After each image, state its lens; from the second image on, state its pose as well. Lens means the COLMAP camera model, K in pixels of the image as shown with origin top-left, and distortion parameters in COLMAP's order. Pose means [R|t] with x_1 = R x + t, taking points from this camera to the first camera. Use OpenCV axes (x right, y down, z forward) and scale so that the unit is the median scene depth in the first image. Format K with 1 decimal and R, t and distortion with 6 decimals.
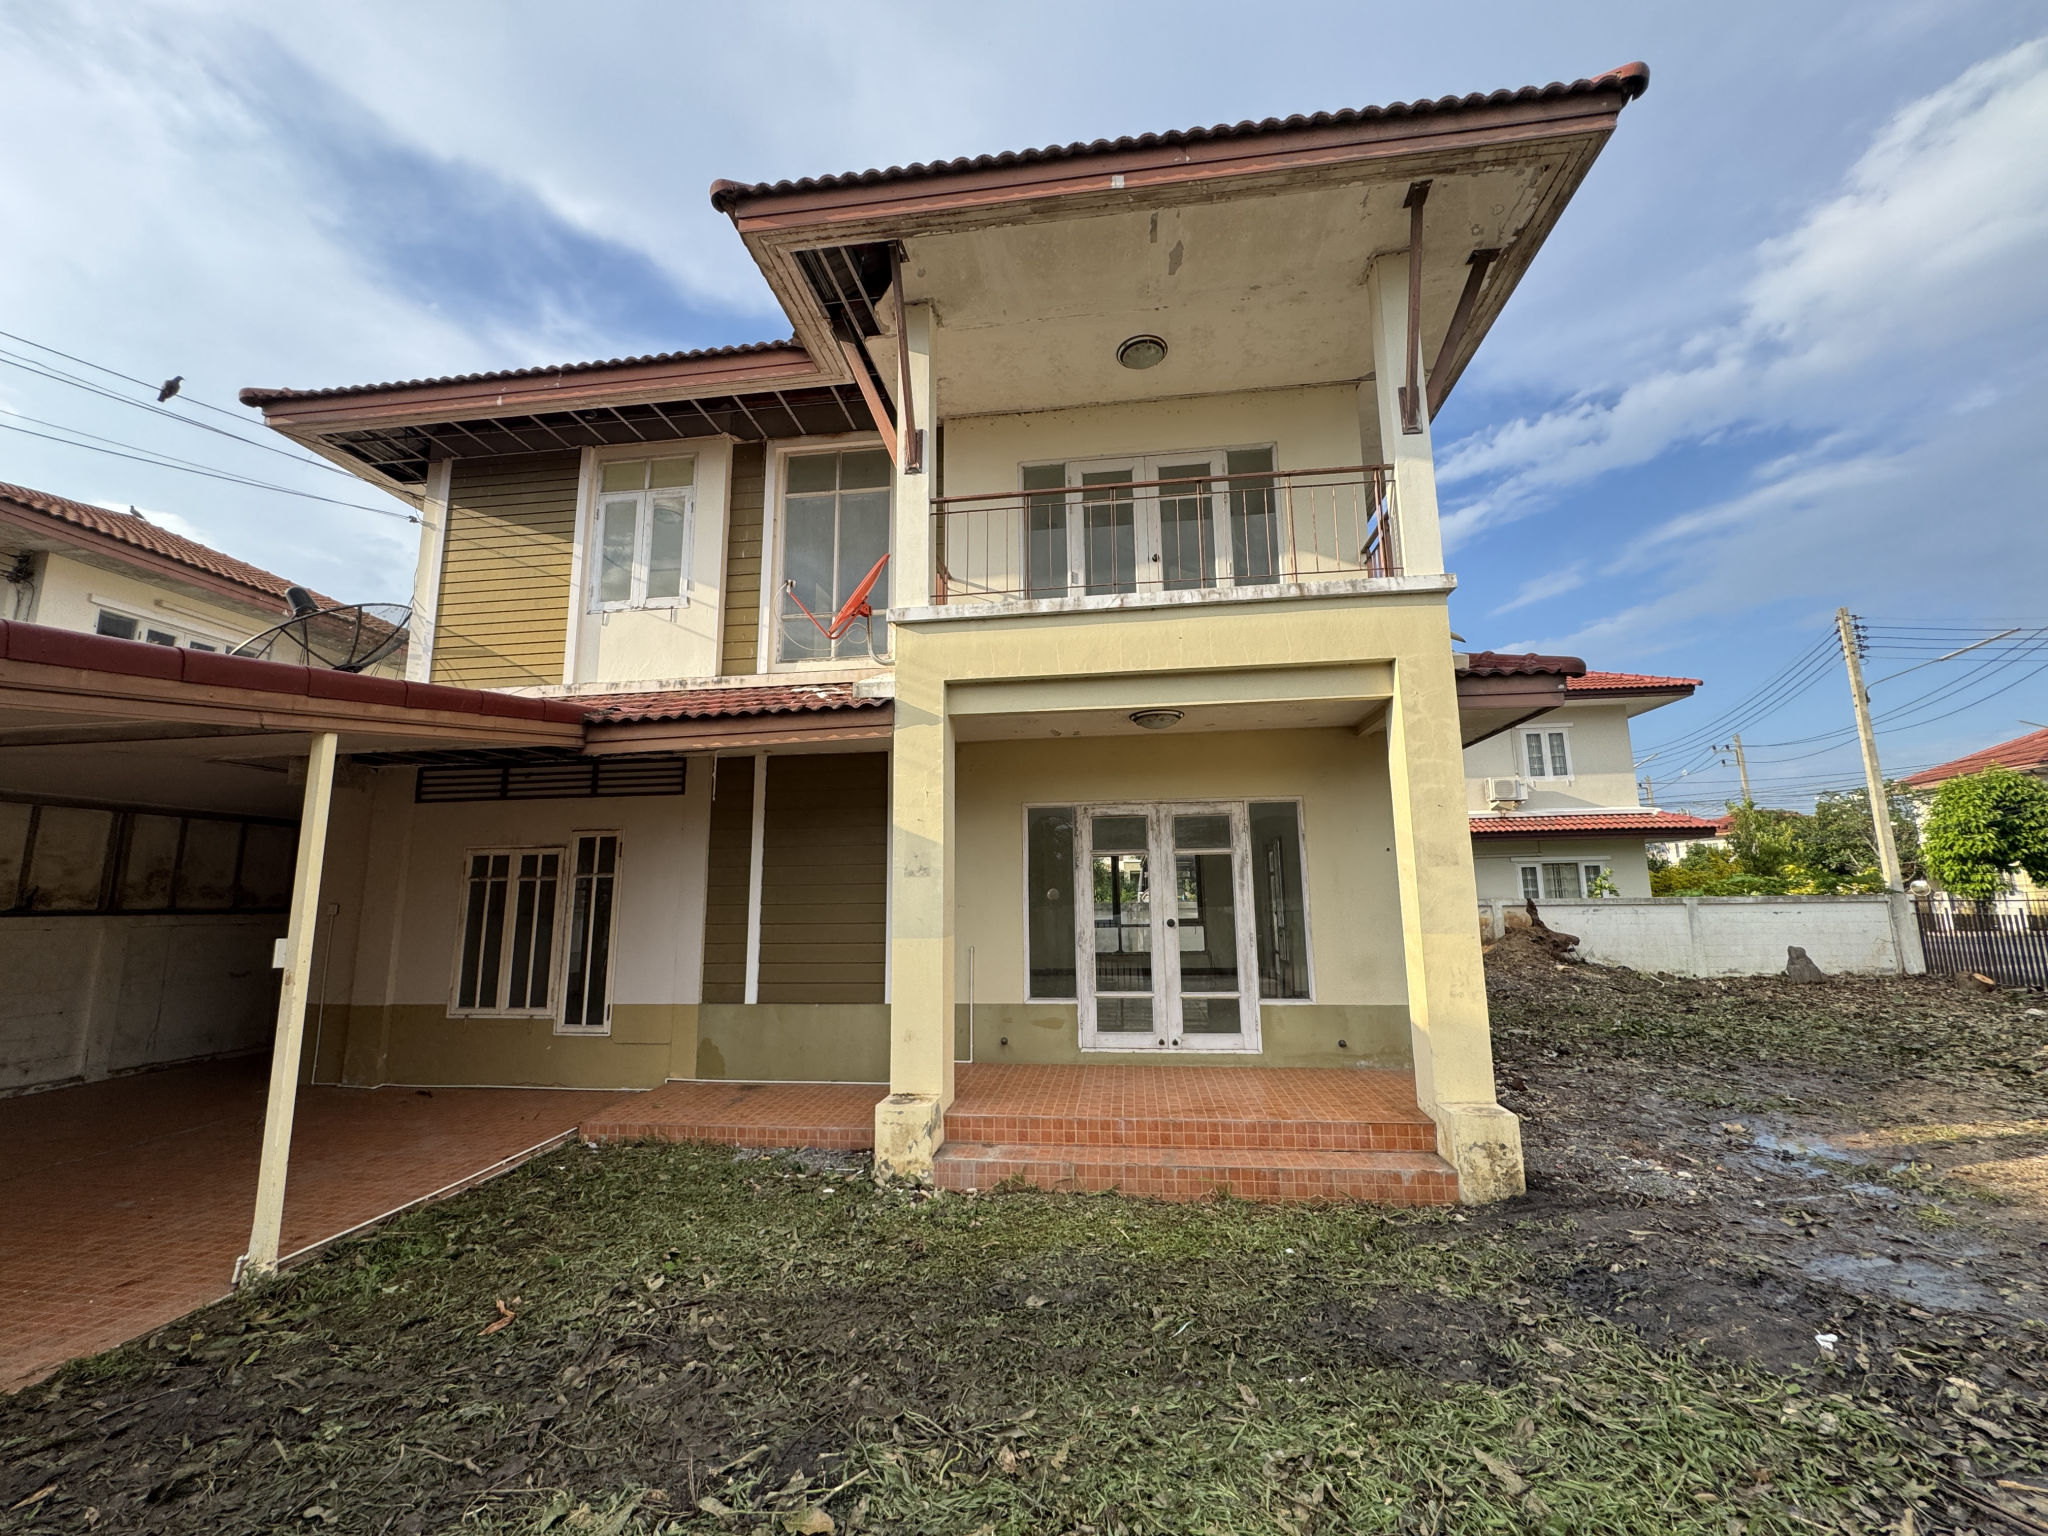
lens RADIAL K [[830.2, 0, 1026.4], [0, 830.2, 774.3], [0, 0, 1]] dist [-0.003596, -0.000375]
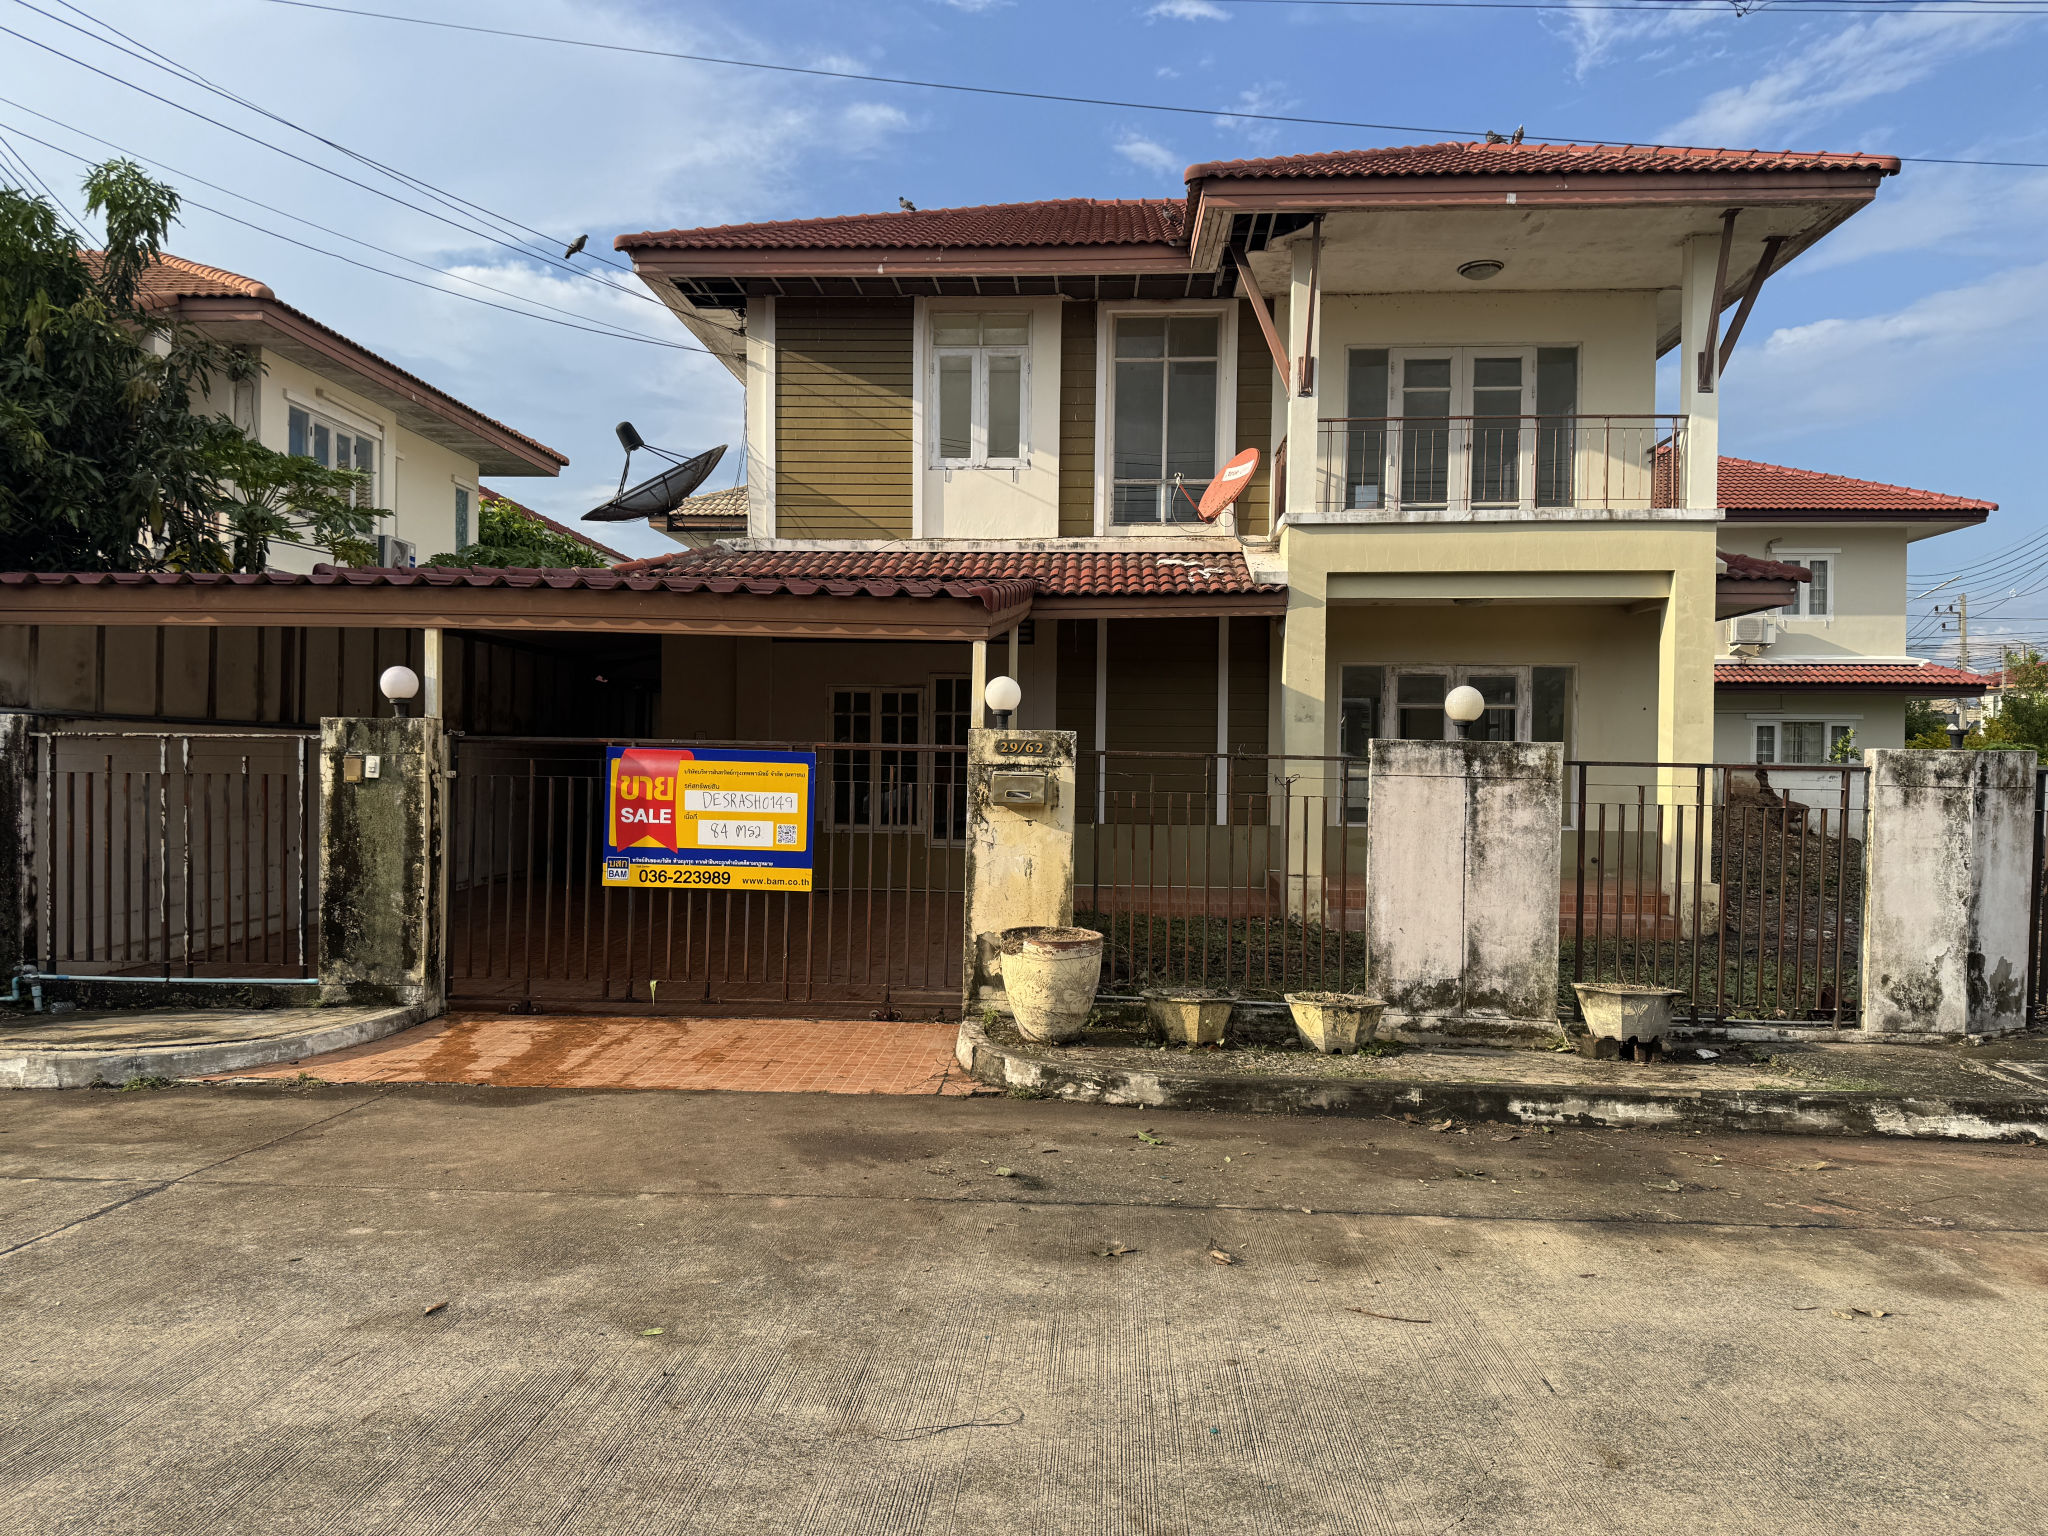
lens RADIAL K [[1437.4, 0, 1027.5], [0, 1437.4, 805.7], [0, 0, 1]] dist [0.140325, -0.222192]
pose [[0.997280, 0.021746, 0.070426, -0.529504], [-0.033990, 0.983510, 0.177631, -0.103329], [-0.065402, -0.179541, 0.981574, -0.930619]]
